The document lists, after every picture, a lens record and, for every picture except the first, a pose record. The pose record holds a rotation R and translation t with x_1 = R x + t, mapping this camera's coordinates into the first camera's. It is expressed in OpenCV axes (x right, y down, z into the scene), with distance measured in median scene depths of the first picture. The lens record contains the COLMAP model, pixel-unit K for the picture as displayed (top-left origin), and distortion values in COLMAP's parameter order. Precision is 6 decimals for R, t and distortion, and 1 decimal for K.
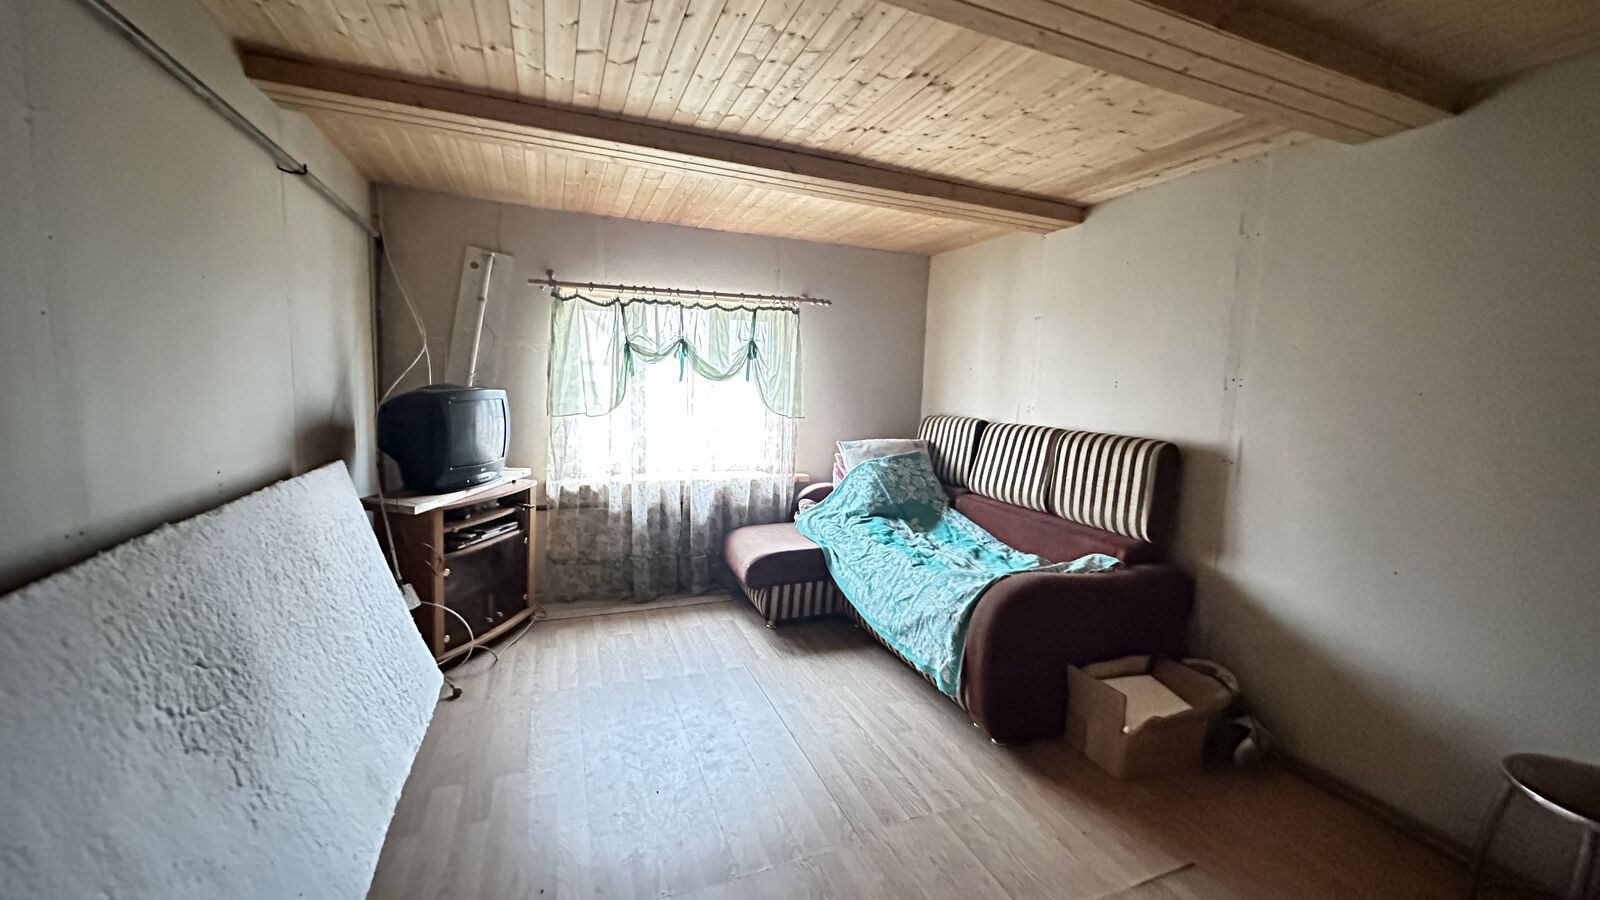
lens RADIAL K [[638.5, 0, 800.8], [0, 638.5, 447.6], [0, 0, 1]] dist [-0.000661, 0.000087]
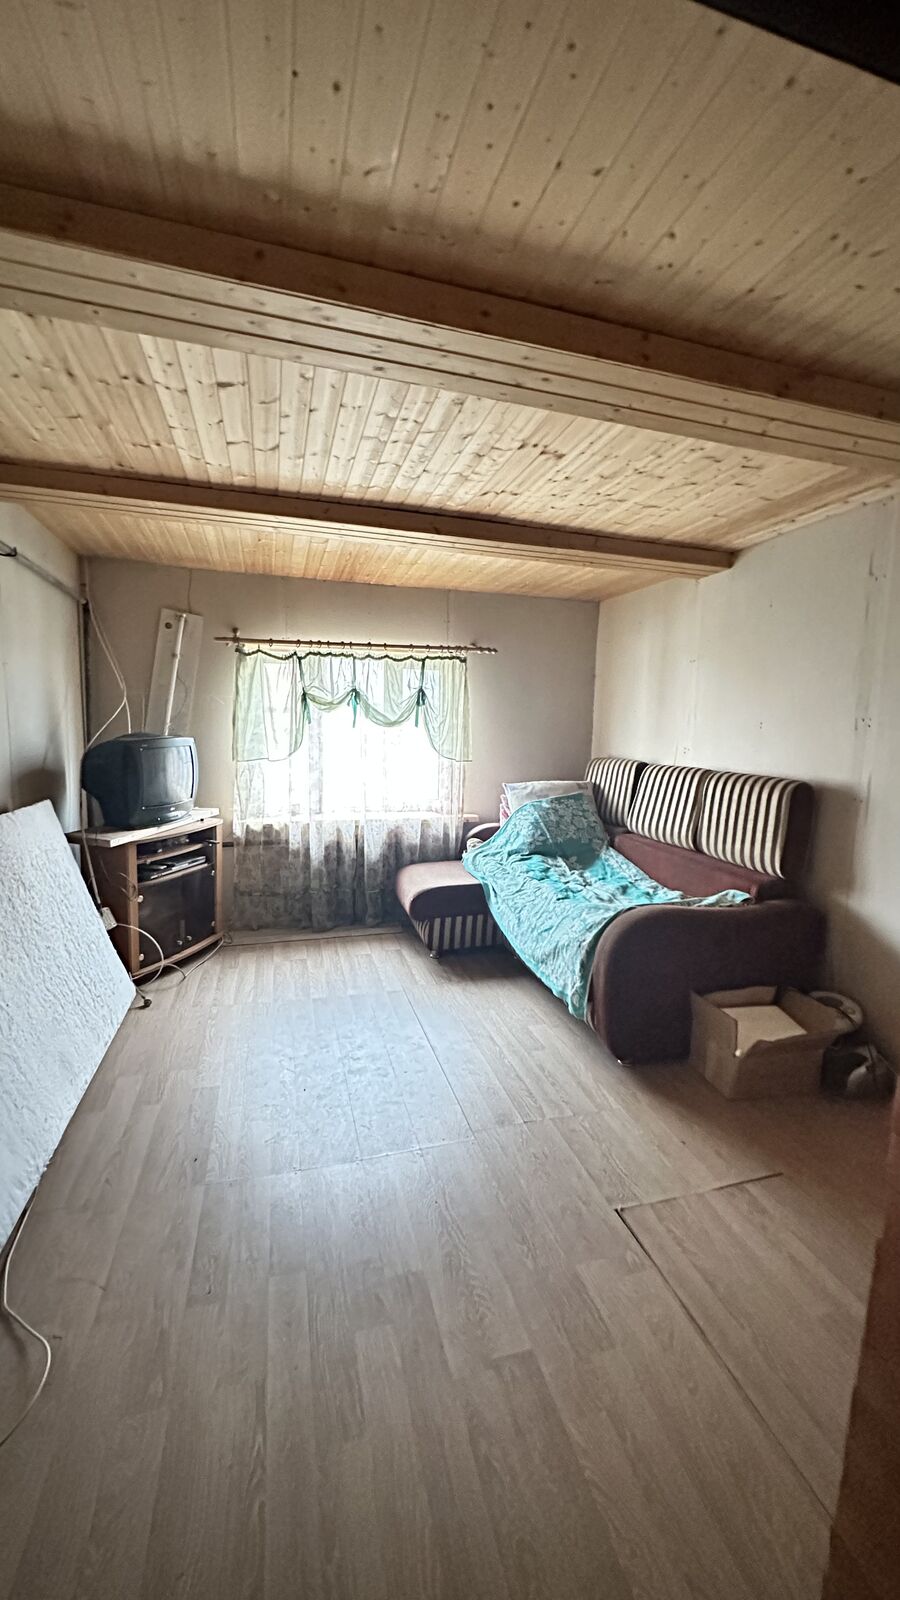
lens RADIAL K [[638.5, 0, 450.0], [0, 638.5, 800.0], [0, 0, 1]] dist [-0.000661, 0.000087]
pose [[0.994854, -0.001113, -0.101314, 0.111443], [0.002405, 0.999917, 0.012631, 0.006208], [0.101292, -0.012810, 0.994774, -0.075728]]
